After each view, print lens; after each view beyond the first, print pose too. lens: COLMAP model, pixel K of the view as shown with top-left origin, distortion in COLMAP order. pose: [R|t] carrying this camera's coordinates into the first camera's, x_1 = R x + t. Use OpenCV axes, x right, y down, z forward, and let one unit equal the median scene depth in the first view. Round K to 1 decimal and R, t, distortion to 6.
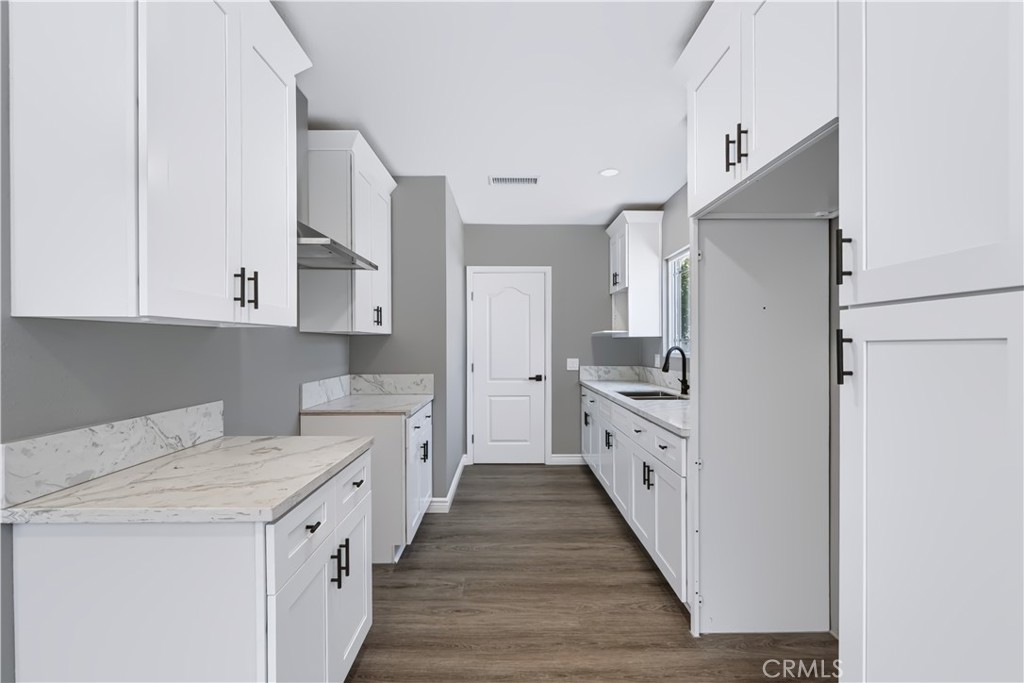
lens RADIAL K [[467.2, 0, 510.7], [0, 467.2, 346.2], [0, 0, 1]] dist [-0.002044, -0.000107]
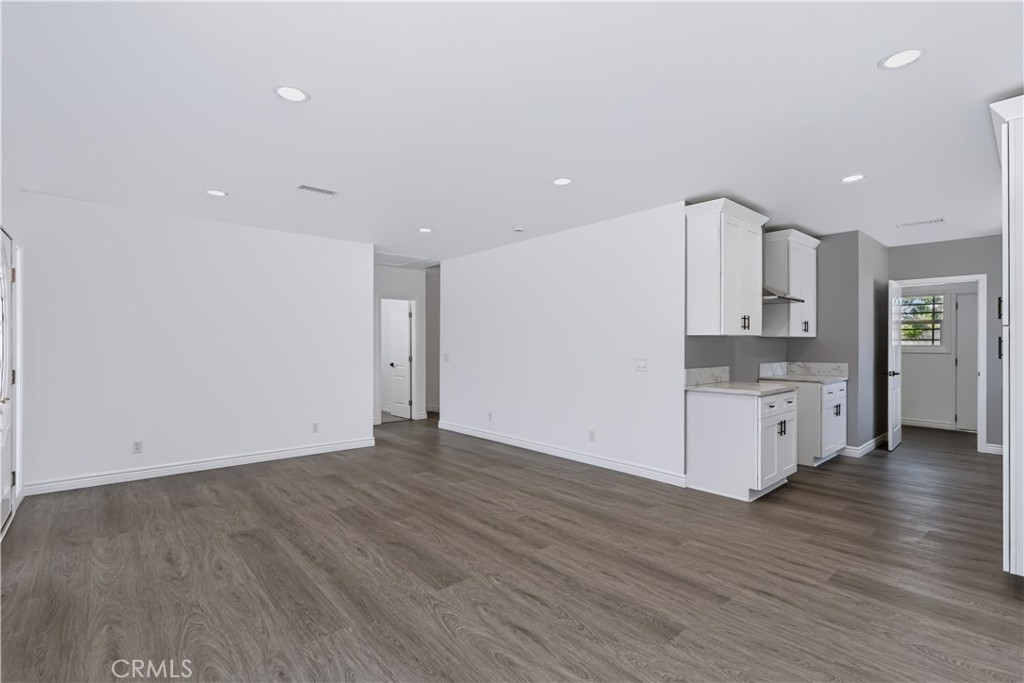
lens RADIAL K [[467.2, 0, 512.5], [0, 467.2, 347.2], [0, 0, 1]] dist [-0.002044, -0.000107]
pose [[0.649724, 0.011255, -0.760087, 0.493117], [-0.007417, 0.999937, 0.008466, 0.005596], [0.760134, 0.000137, 0.649766, -1.430746]]
